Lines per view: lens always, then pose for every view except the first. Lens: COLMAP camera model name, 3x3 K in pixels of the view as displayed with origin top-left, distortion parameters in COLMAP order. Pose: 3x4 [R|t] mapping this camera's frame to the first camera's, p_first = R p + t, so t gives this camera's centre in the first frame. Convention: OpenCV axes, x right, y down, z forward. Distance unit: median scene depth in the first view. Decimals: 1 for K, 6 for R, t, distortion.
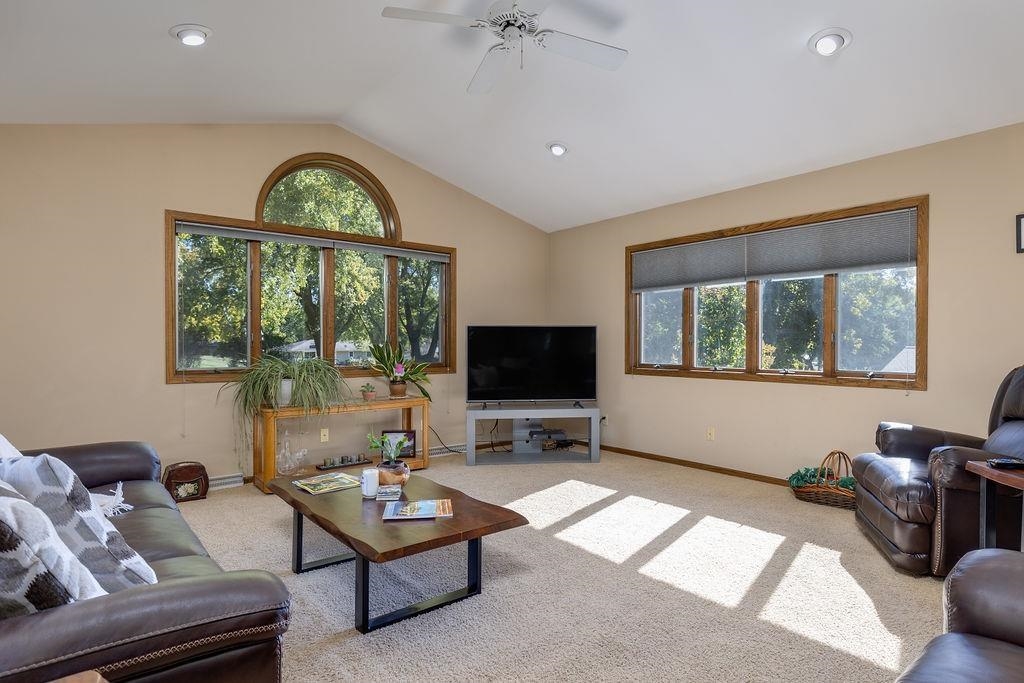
lens RADIAL K [[543.8, 0, 521.5], [0, 543.8, 350.1], [0, 0, 1]] dist [0.004870, -0.000387]
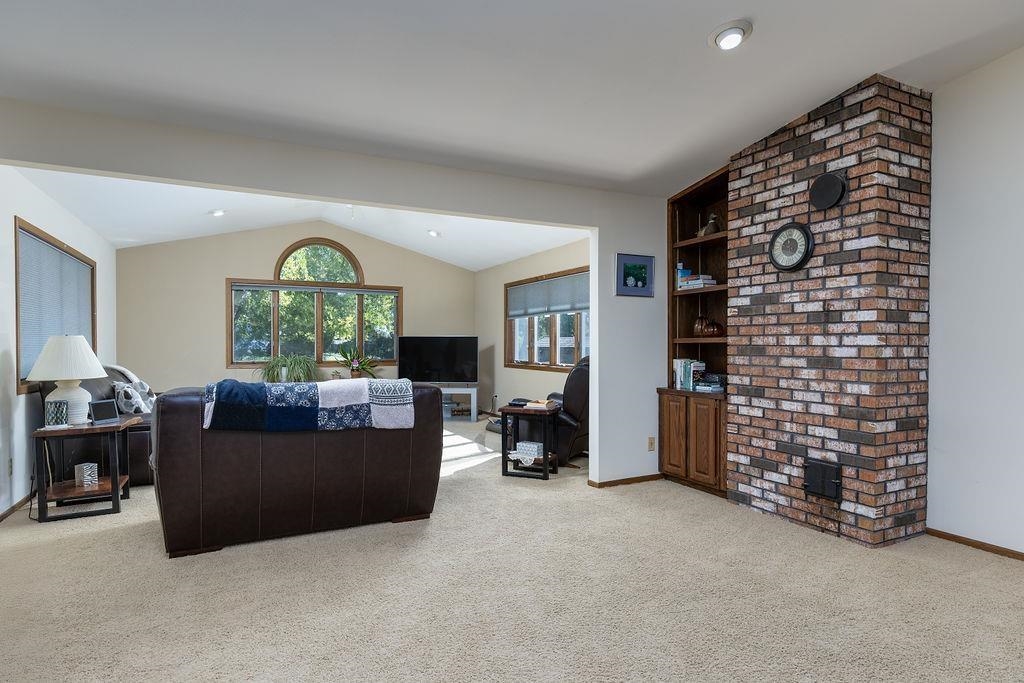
lens RADIAL K [[543.8, 0, 520.6], [0, 543.8, 347.8], [0, 0, 1]] dist [0.004870, -0.000387]
pose [[0.976220, 0.001790, -0.216773, 0.628323], [-0.002853, 0.999985, -0.004591, -0.004404], [0.216761, 0.005100, 0.976211, -0.528531]]
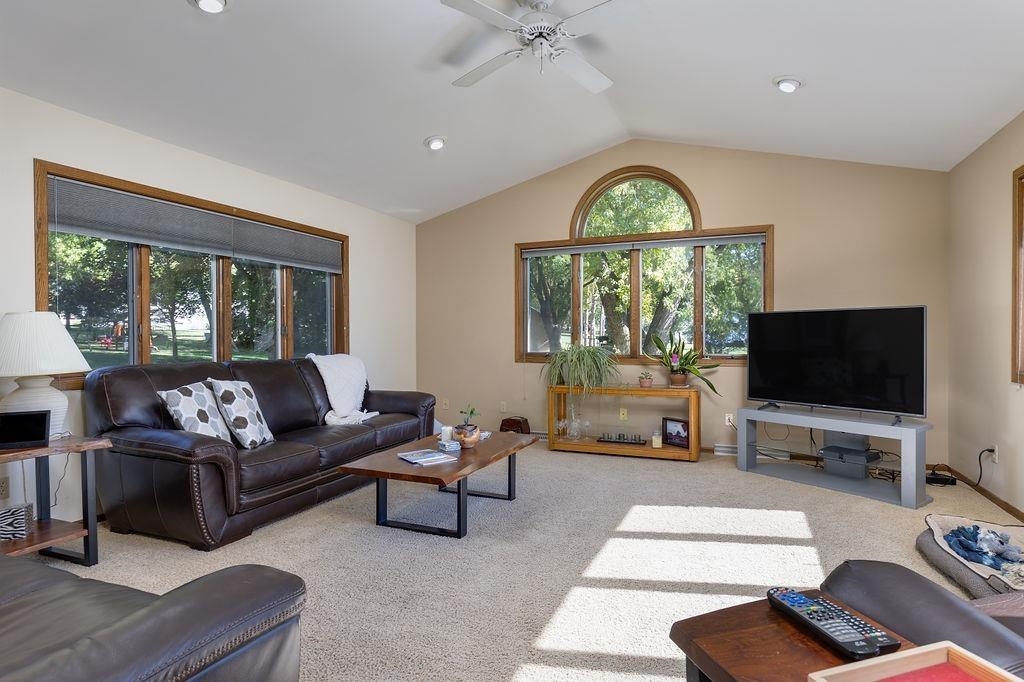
lens RADIAL K [[543.8, 0, 532.5], [0, 543.8, 343.2], [0, 0, 1]] dist [0.004870, -0.000387]
pose [[0.469750, 0.009212, -0.882752, 0.531015], [-0.007690, 0.999950, 0.006343, 0.000765], [0.882766, 0.003809, 0.469797, 0.282013]]
